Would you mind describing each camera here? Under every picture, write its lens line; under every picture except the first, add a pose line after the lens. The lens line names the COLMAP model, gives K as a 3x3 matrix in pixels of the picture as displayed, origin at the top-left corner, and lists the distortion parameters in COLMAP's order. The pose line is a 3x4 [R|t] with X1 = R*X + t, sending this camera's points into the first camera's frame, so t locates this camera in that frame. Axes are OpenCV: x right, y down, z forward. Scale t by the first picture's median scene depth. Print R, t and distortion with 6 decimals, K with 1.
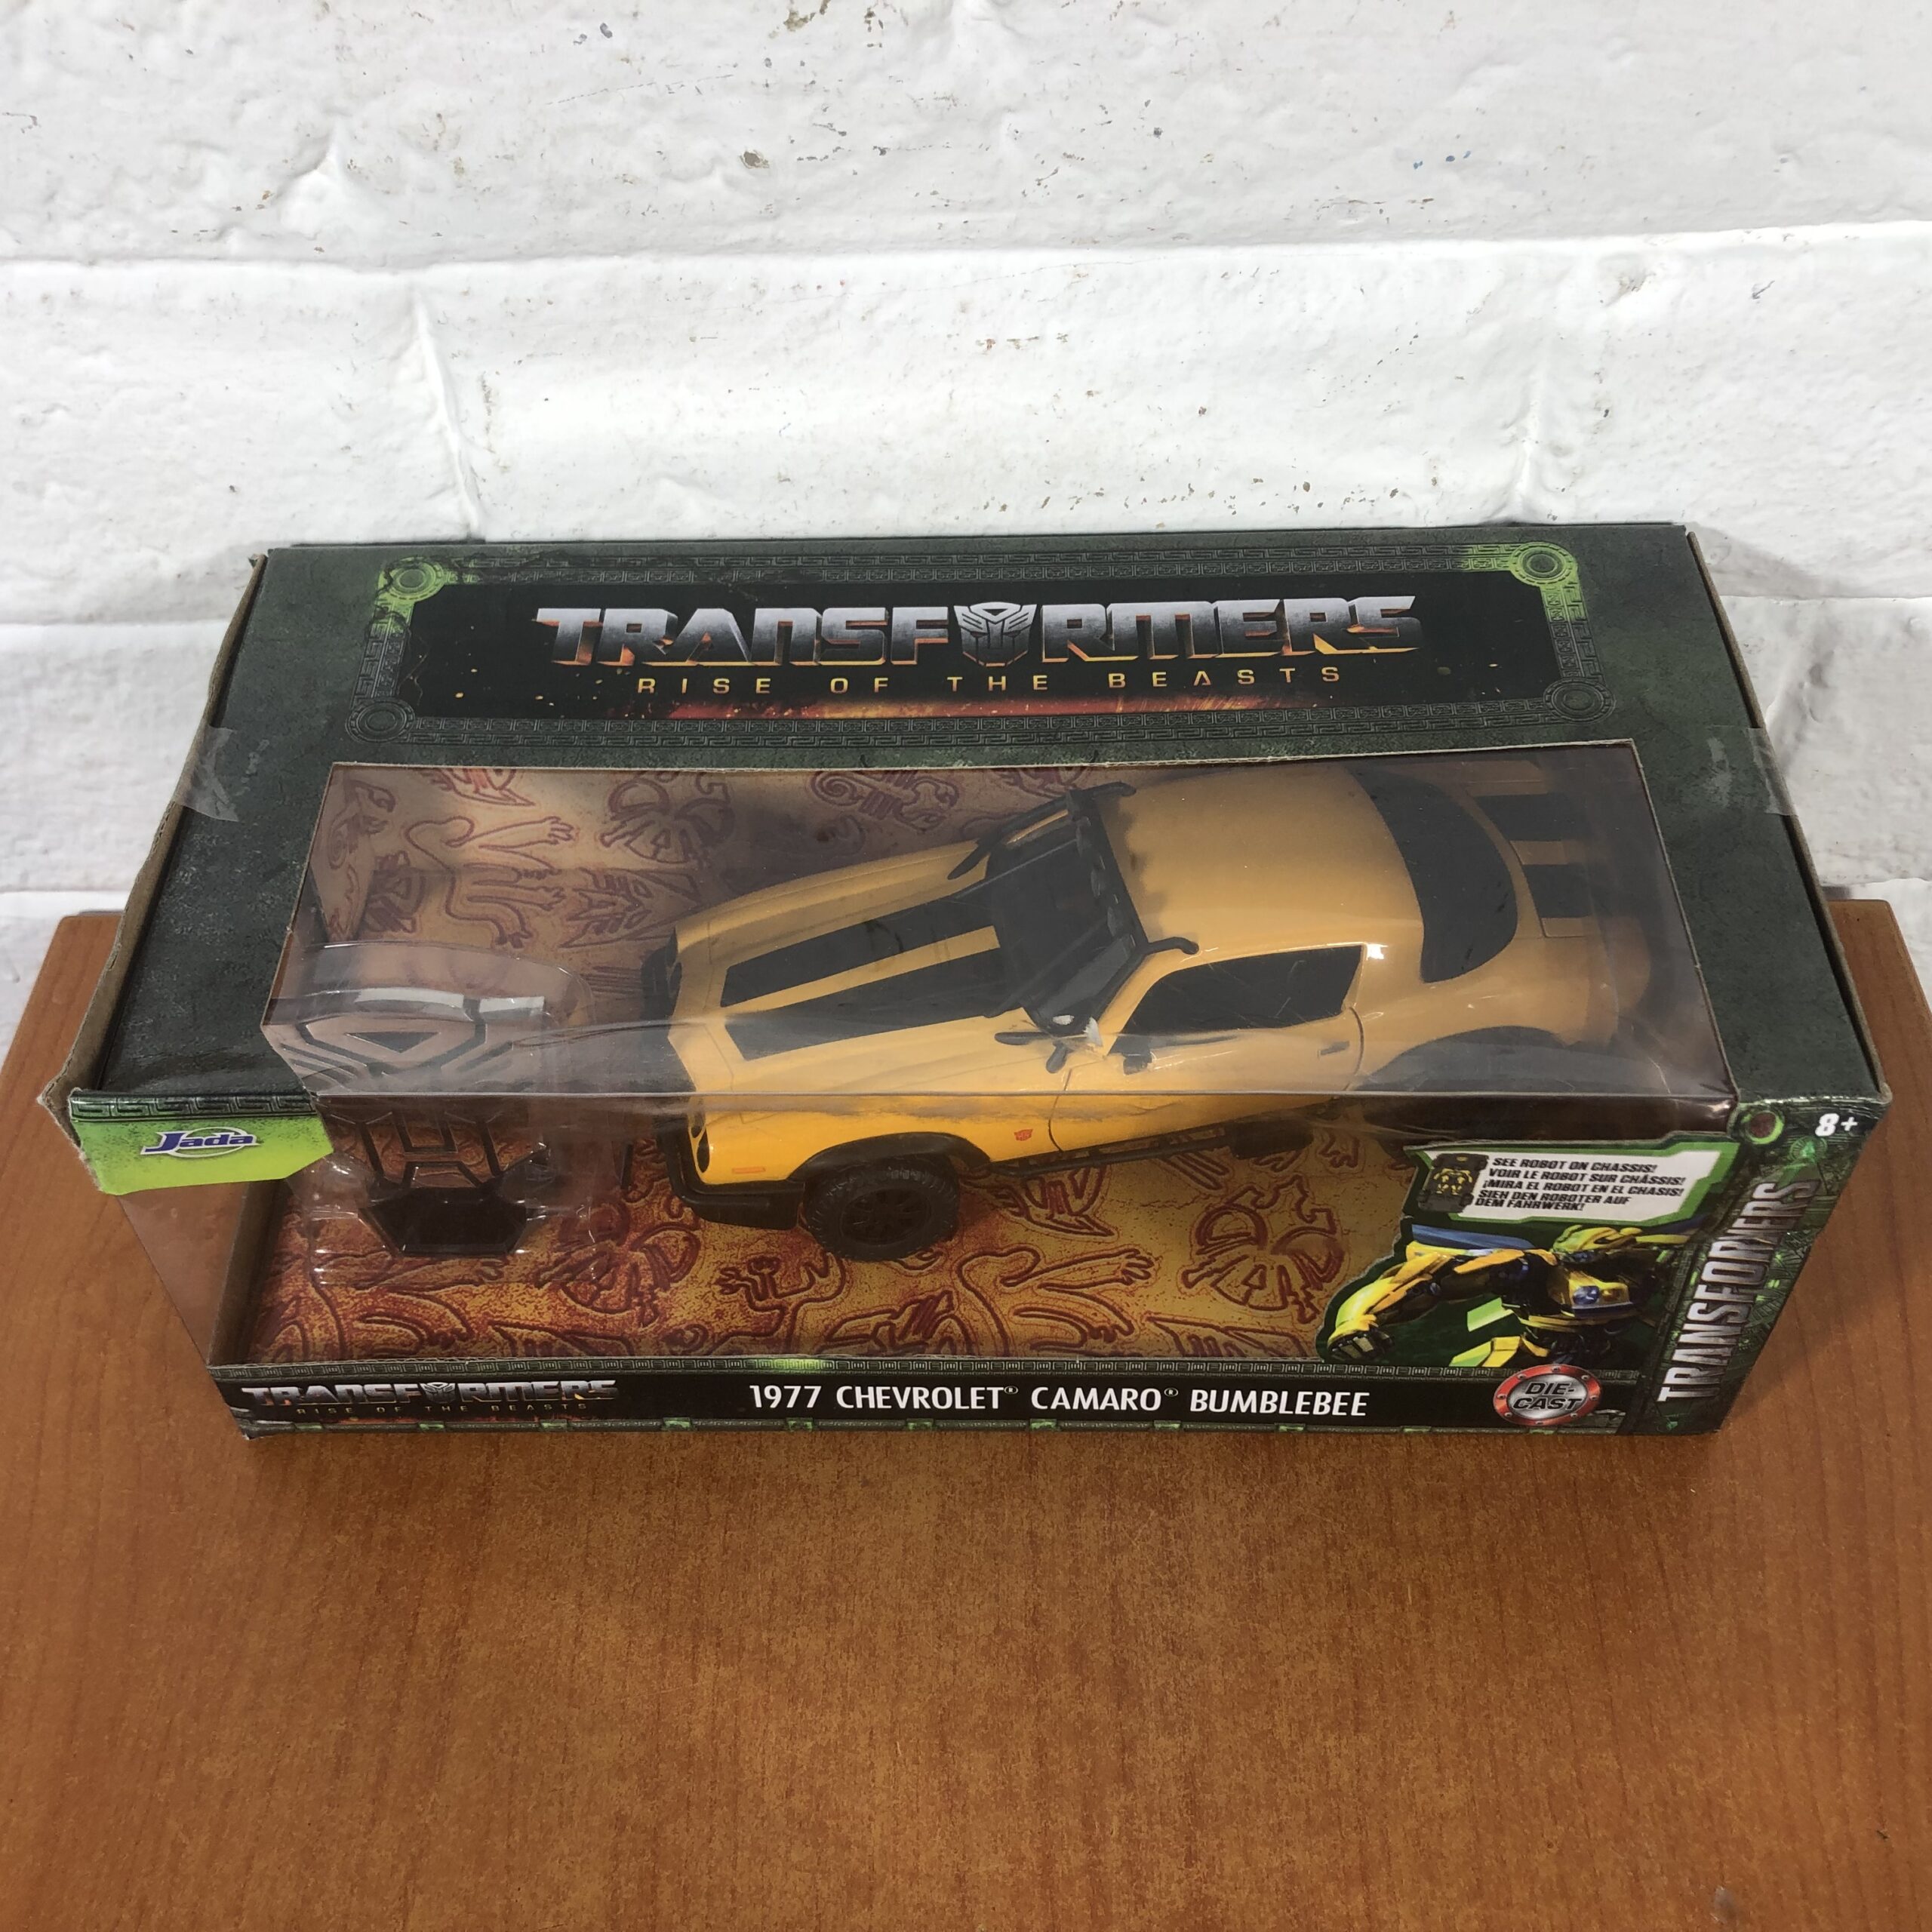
lens RADIAL K [[2121.5, 0, 961.6], [0, 2121.5, 914.8], [0, 0, 1]] dist [0.107297, -0.281332]
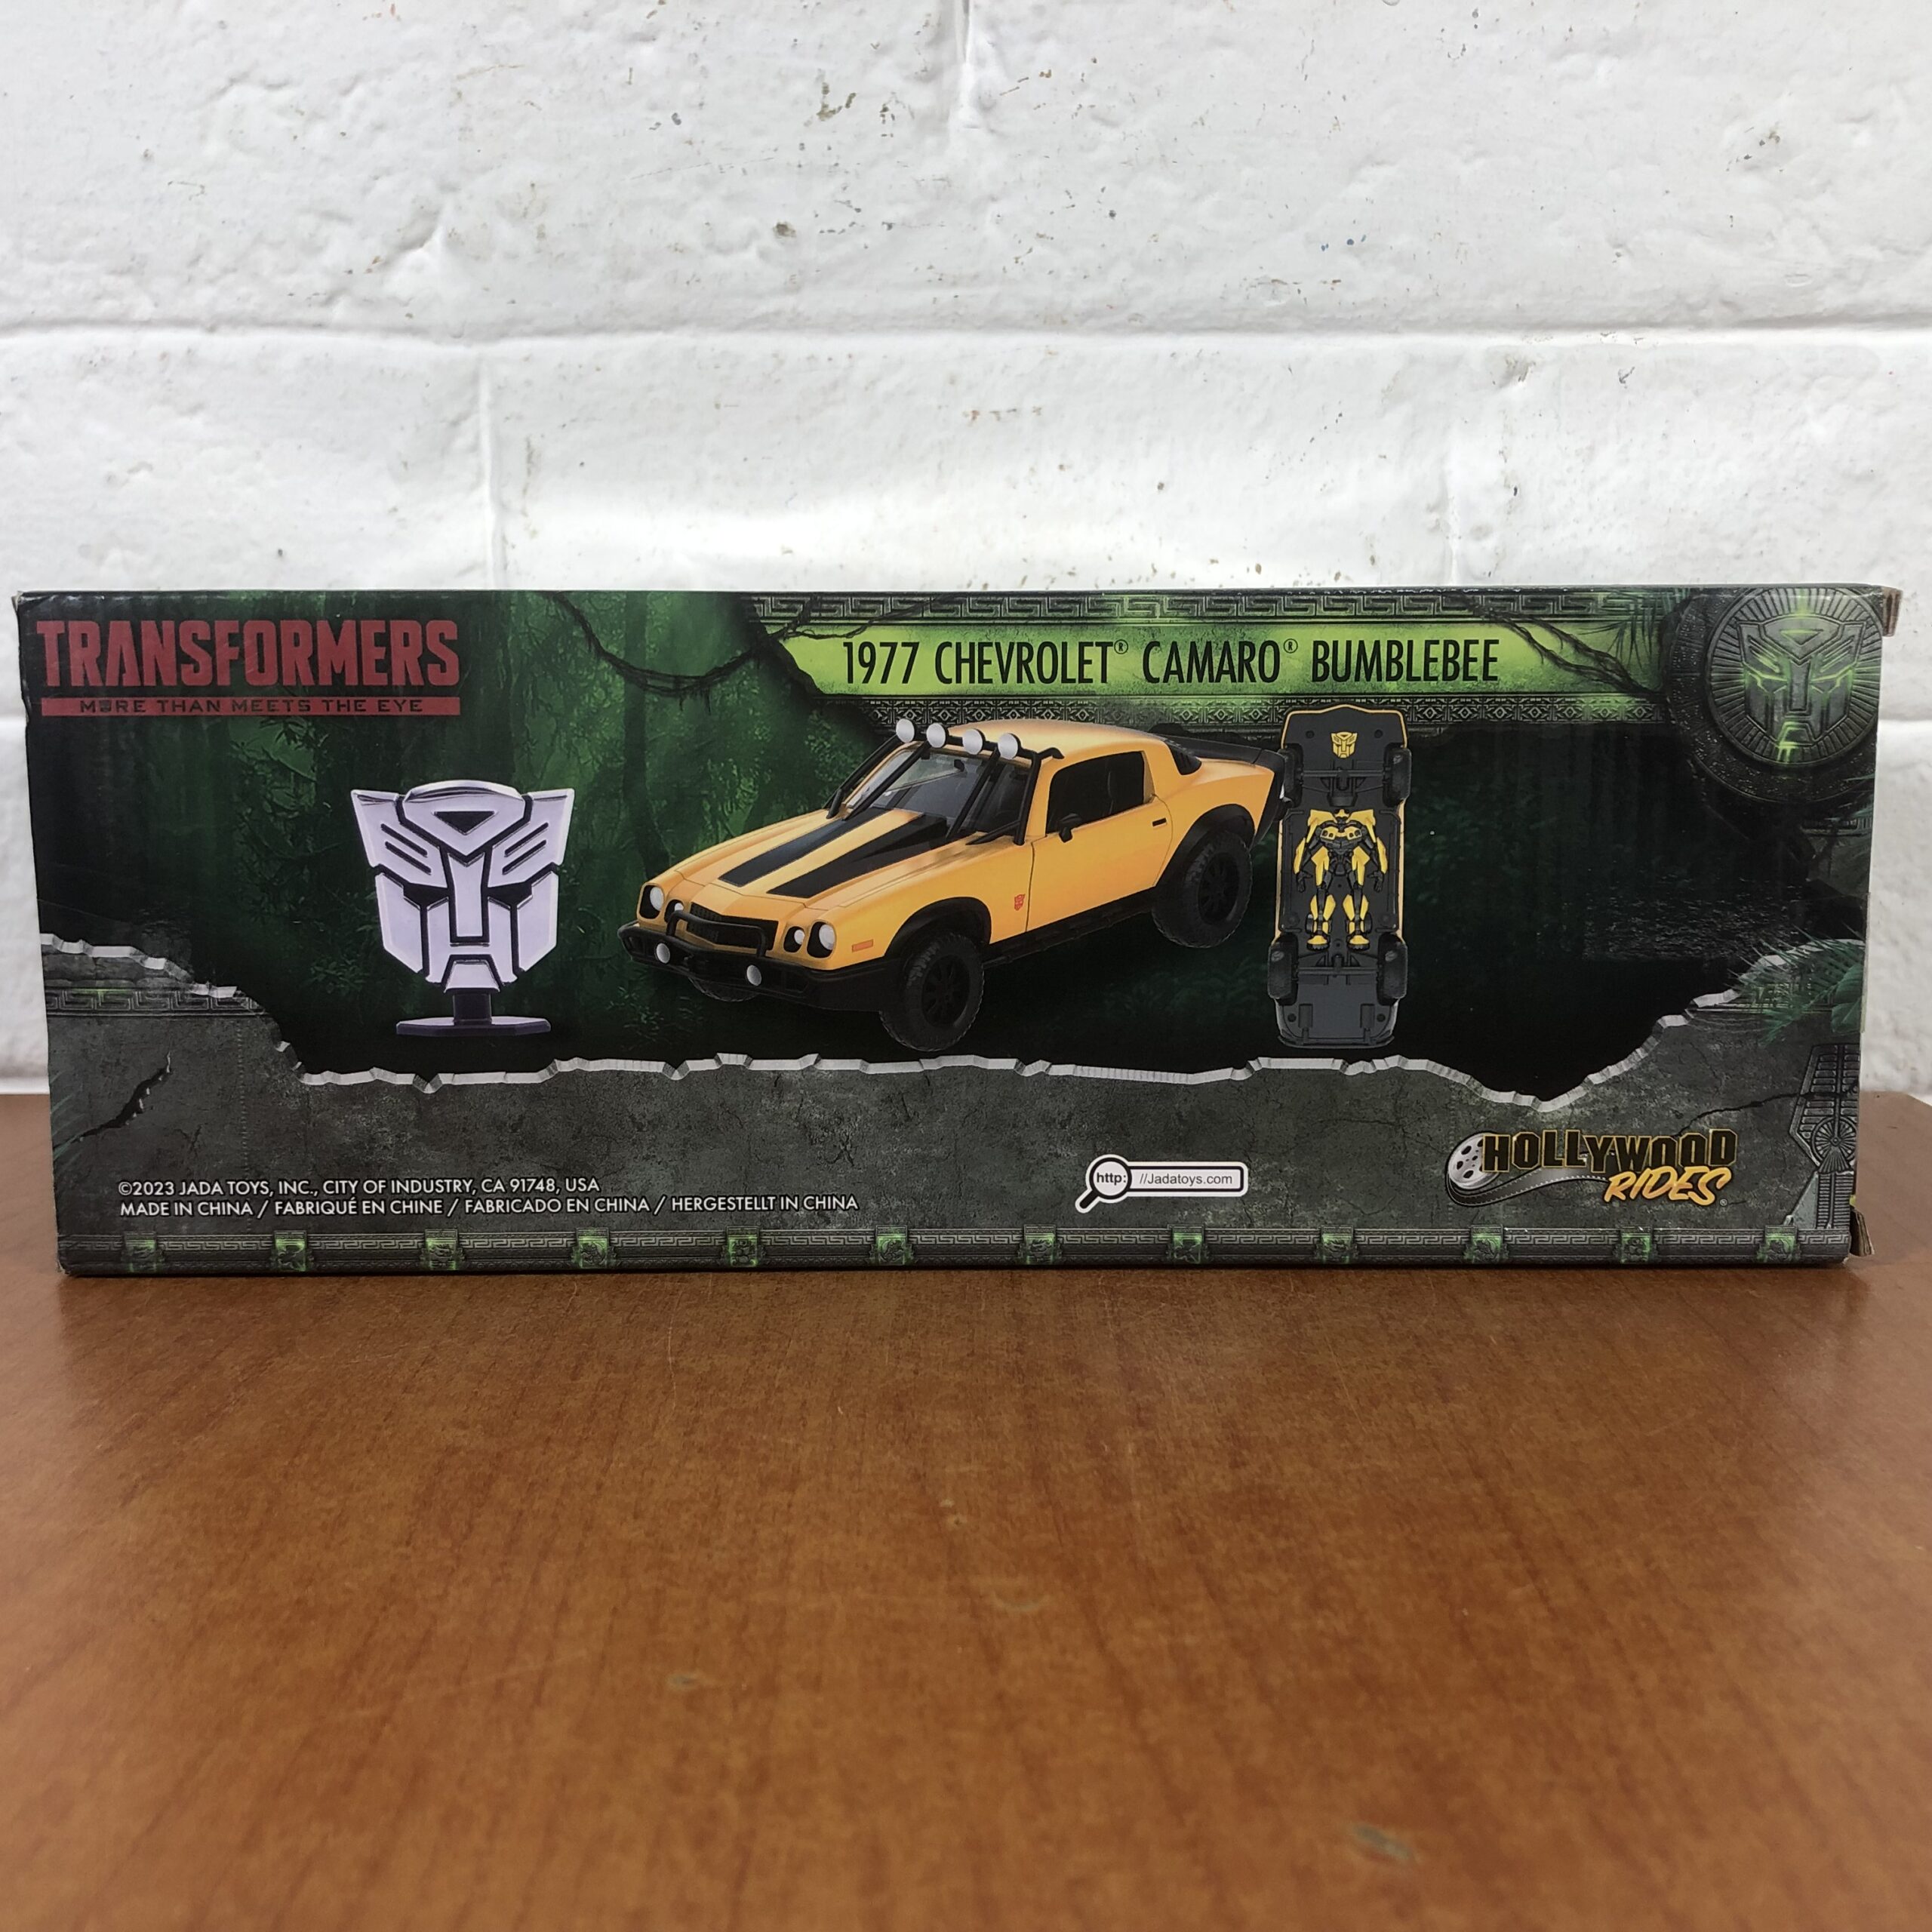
lens RADIAL K [[2079.6, 0, 987.8], [0, 2079.6, 923.1], [0, 0, 1]] dist [0.139904, -0.447699]
pose [[0.999554, 0.021951, 0.020223, 0.003609], [-0.004089, 0.771889, -0.635744, 0.678177], [-0.029565, 0.635378, 0.771635, 0.303826]]
